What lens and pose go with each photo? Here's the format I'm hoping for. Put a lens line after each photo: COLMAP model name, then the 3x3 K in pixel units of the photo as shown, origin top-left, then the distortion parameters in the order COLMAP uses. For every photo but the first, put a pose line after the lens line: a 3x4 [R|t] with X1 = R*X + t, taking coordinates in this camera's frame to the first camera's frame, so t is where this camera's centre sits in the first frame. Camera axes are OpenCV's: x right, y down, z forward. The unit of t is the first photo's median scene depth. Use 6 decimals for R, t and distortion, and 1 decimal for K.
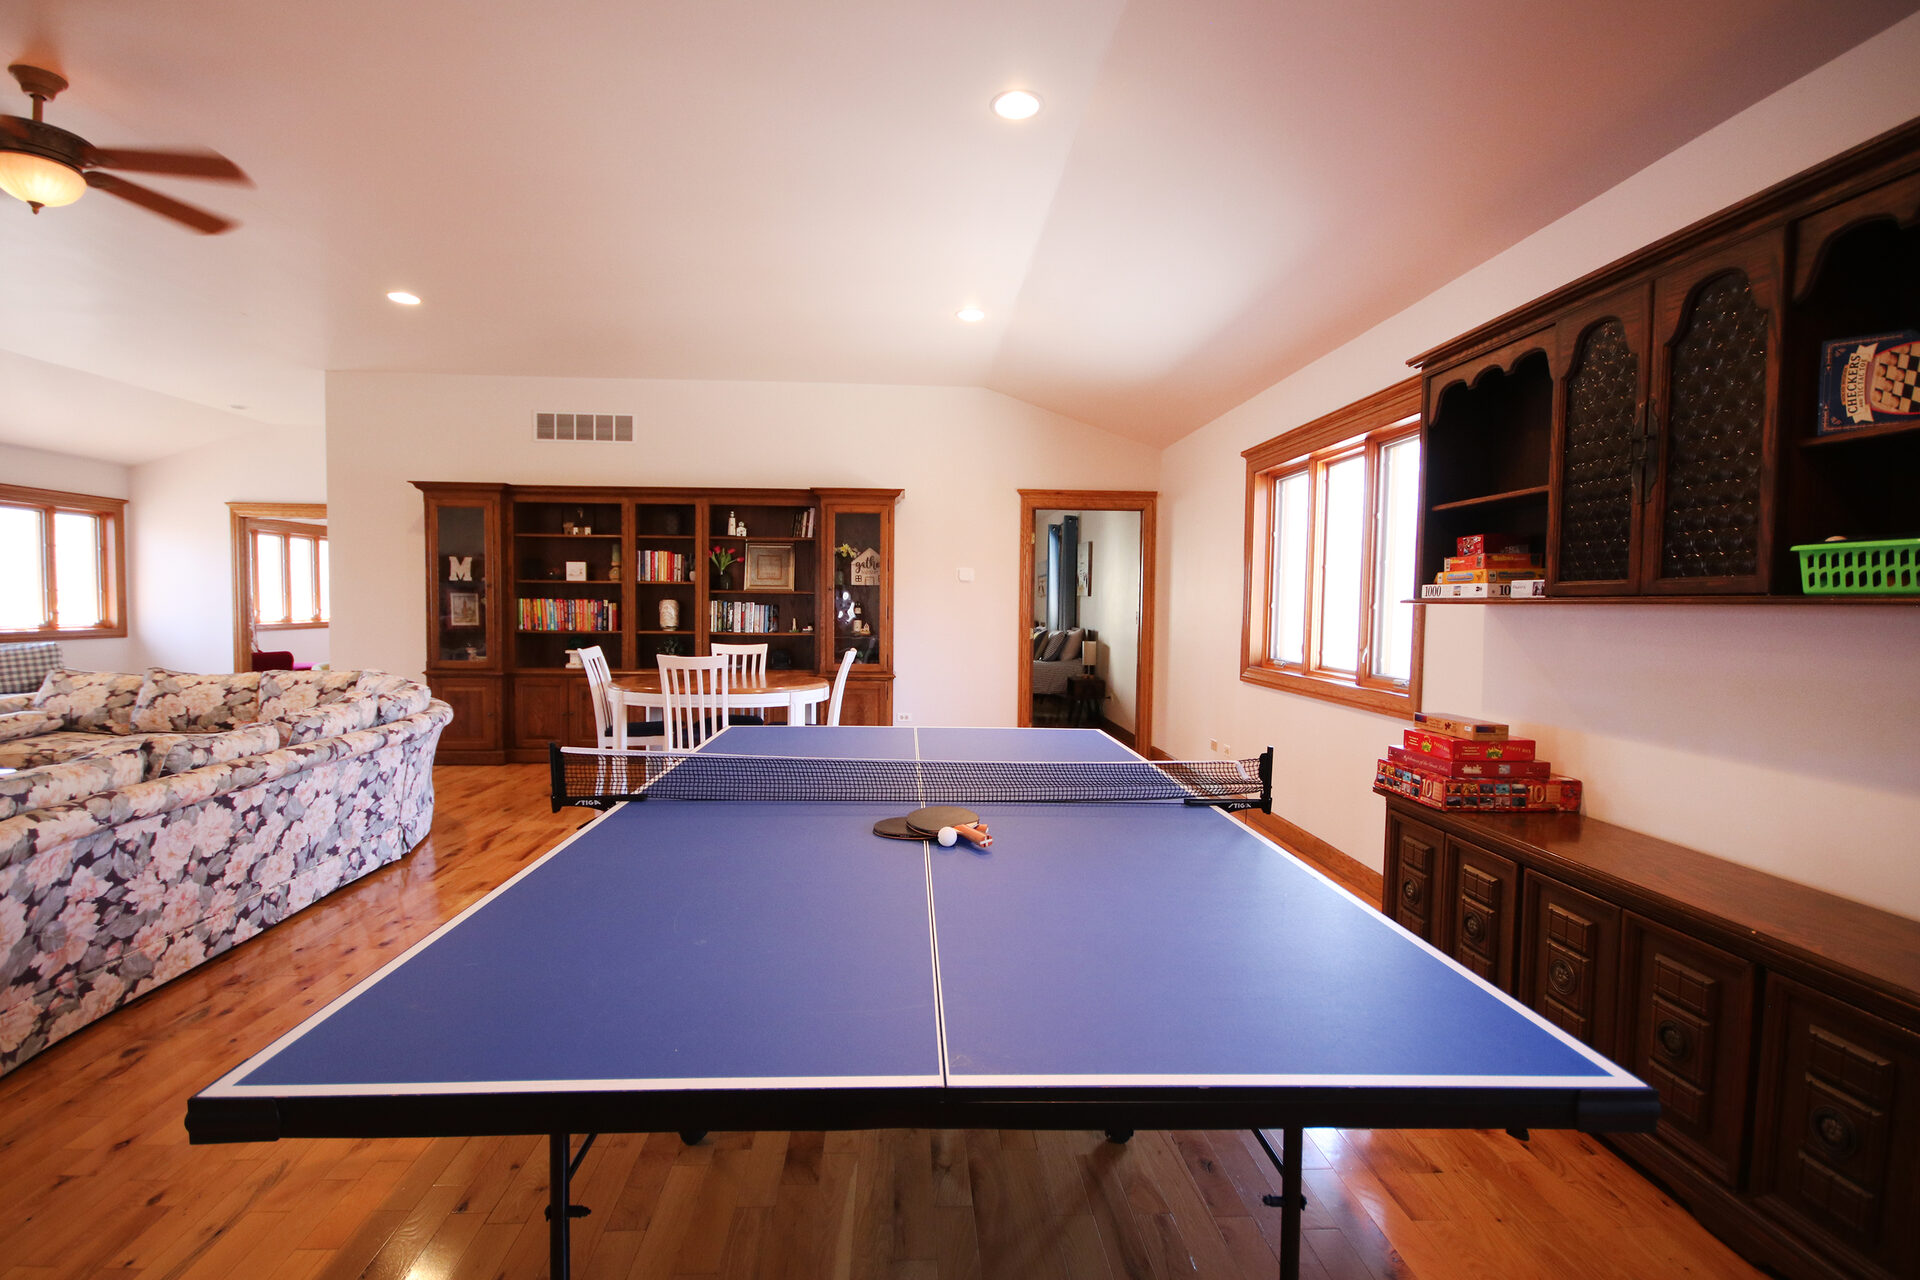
lens RADIAL K [[927.3, 0, 960.0], [0, 927.3, 640.0], [0, 0, 1]] dist [-0.003088, -0.000765]
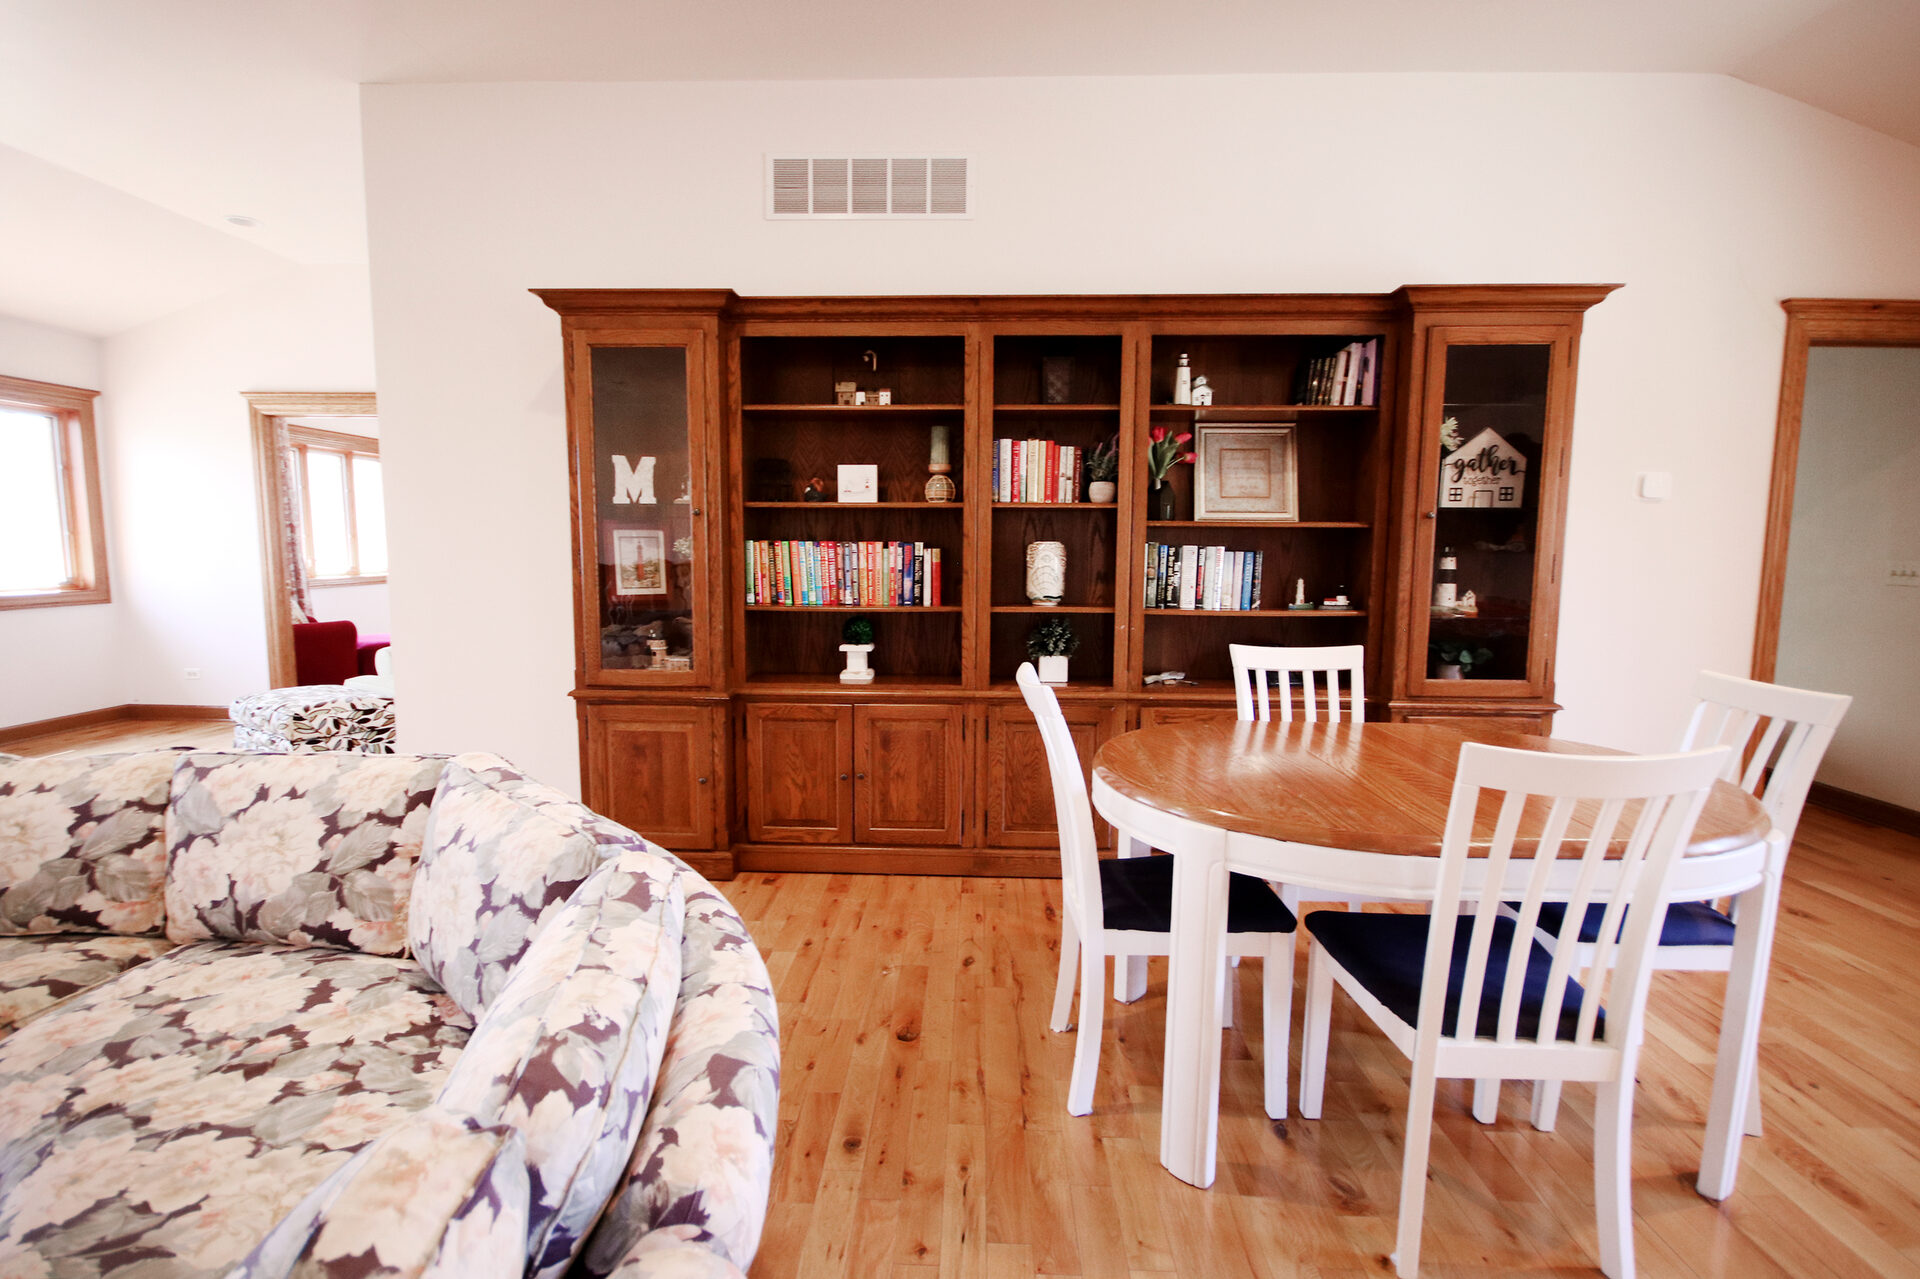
lens RADIAL K [[933.6, 0, 943.5], [0, 933.6, 641.9], [0, 0, 1]] dist [-0.011787, 0.000382]
pose [[0.995977, 0.005246, -0.089452, -0.325980], [0.000472, 0.997964, 0.063781, -0.022413], [0.089605, -0.063567, 0.993947, 0.510538]]
